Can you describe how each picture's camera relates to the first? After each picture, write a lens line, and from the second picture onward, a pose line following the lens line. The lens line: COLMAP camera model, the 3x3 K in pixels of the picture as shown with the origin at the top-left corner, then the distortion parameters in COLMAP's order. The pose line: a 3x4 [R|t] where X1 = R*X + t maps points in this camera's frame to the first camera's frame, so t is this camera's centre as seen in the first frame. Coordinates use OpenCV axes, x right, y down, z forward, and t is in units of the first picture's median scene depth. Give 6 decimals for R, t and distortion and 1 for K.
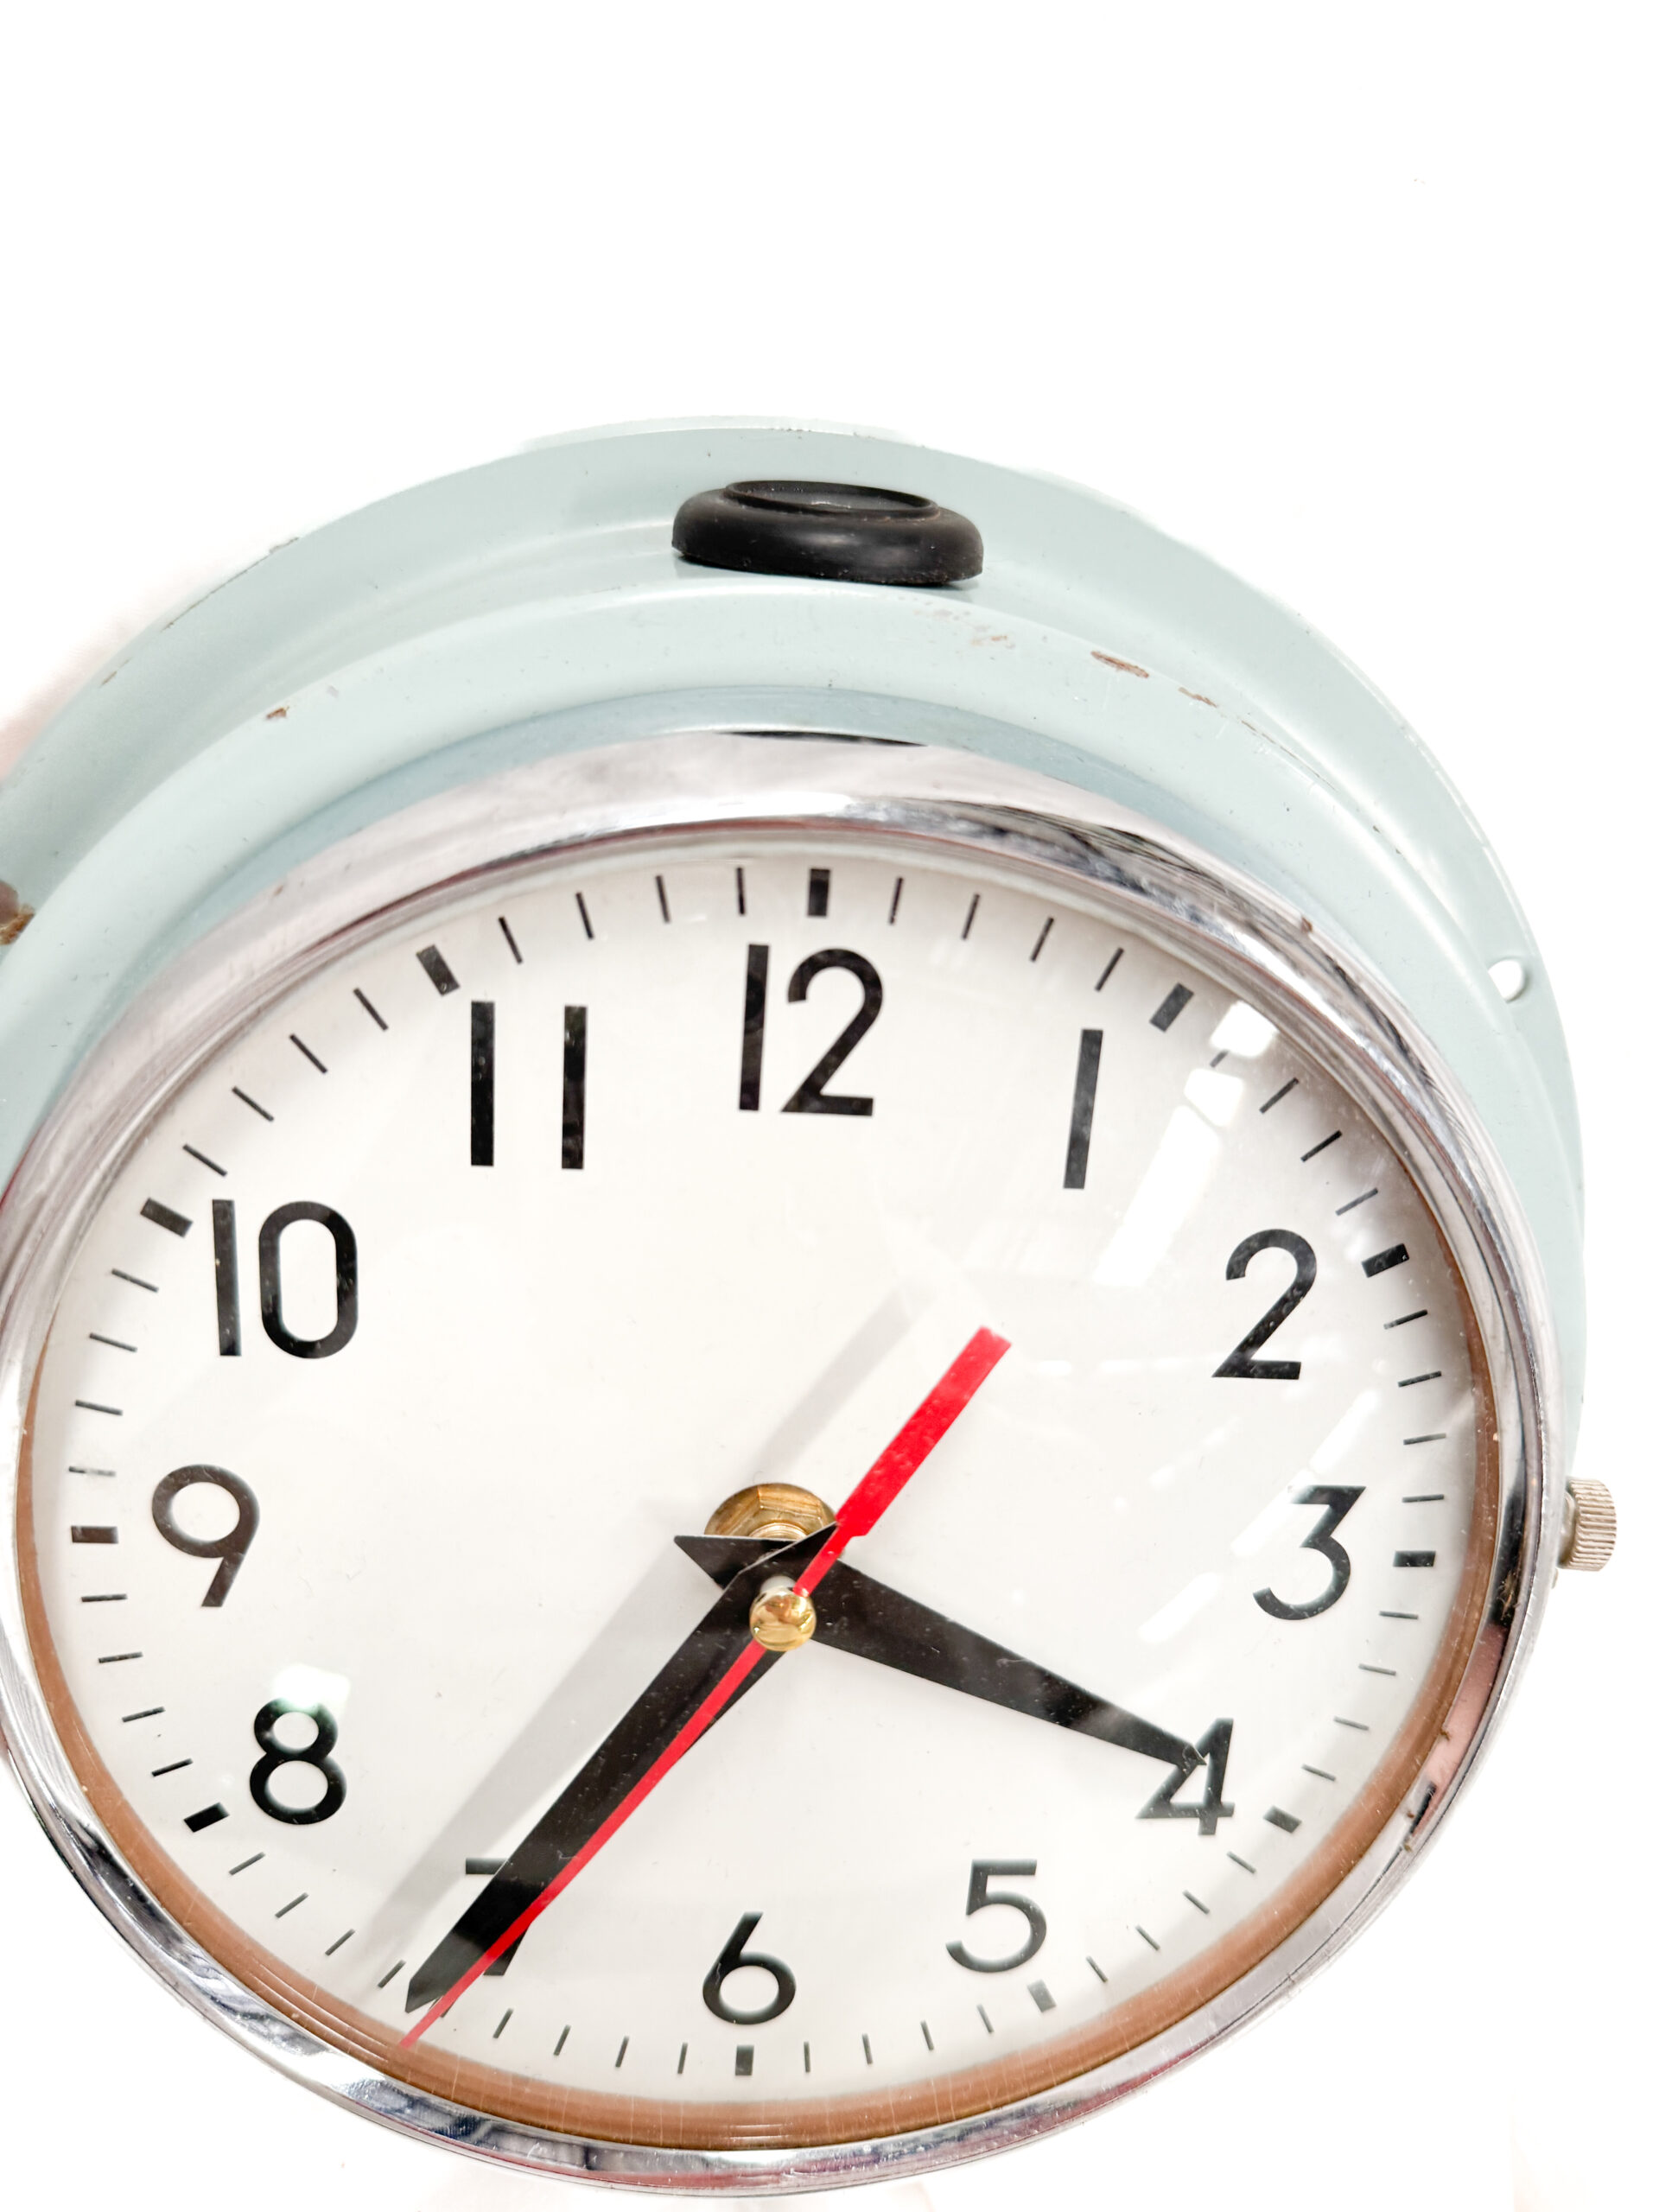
lens RADIAL K [[1622.1, 0, 829.5], [0, 1622.1, 1106.0], [0, 0, 1]] dist [0.122183, -0.331484]
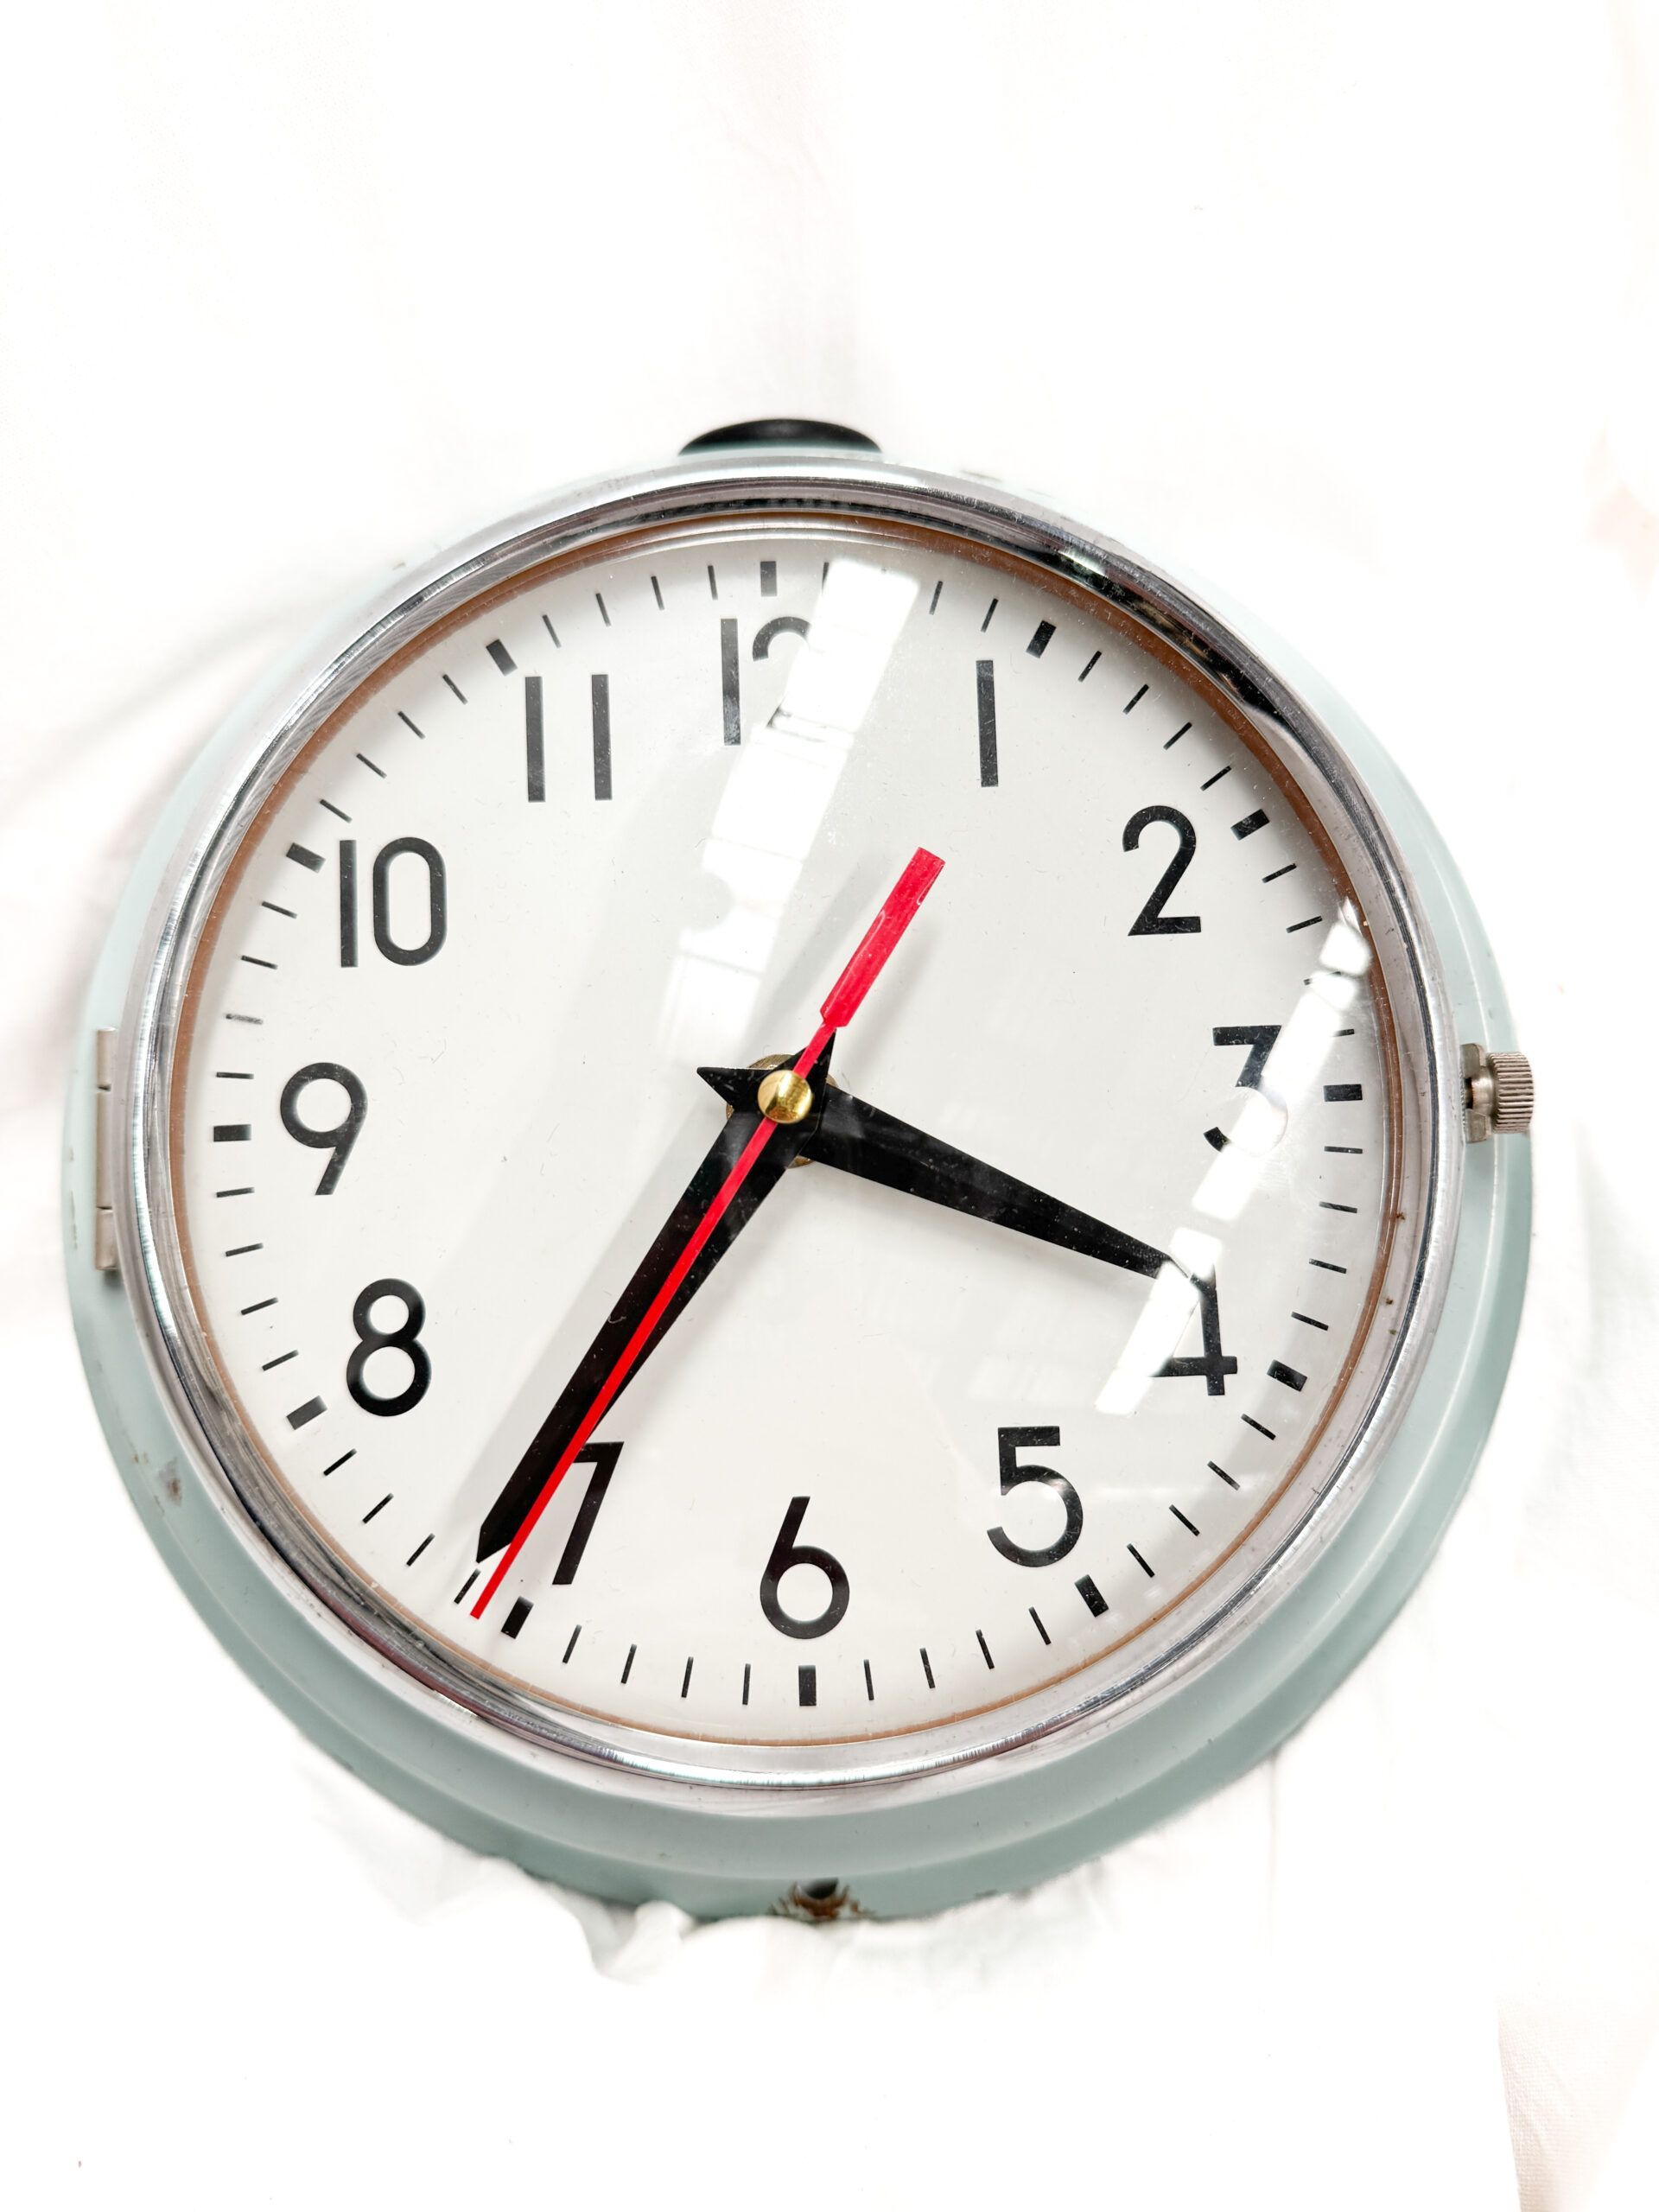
lens RADIAL K [[1622.1, 0, 829.5], [0, 1622.1, 1106.0], [0, 0, 1]] dist [0.122183, -0.331484]
pose [[0.991541, -0.110996, -0.067277, 0.082357], [0.075056, 0.913226, -0.400481, 0.780637], [0.105891, 0.392044, 0.913832, -0.089924]]
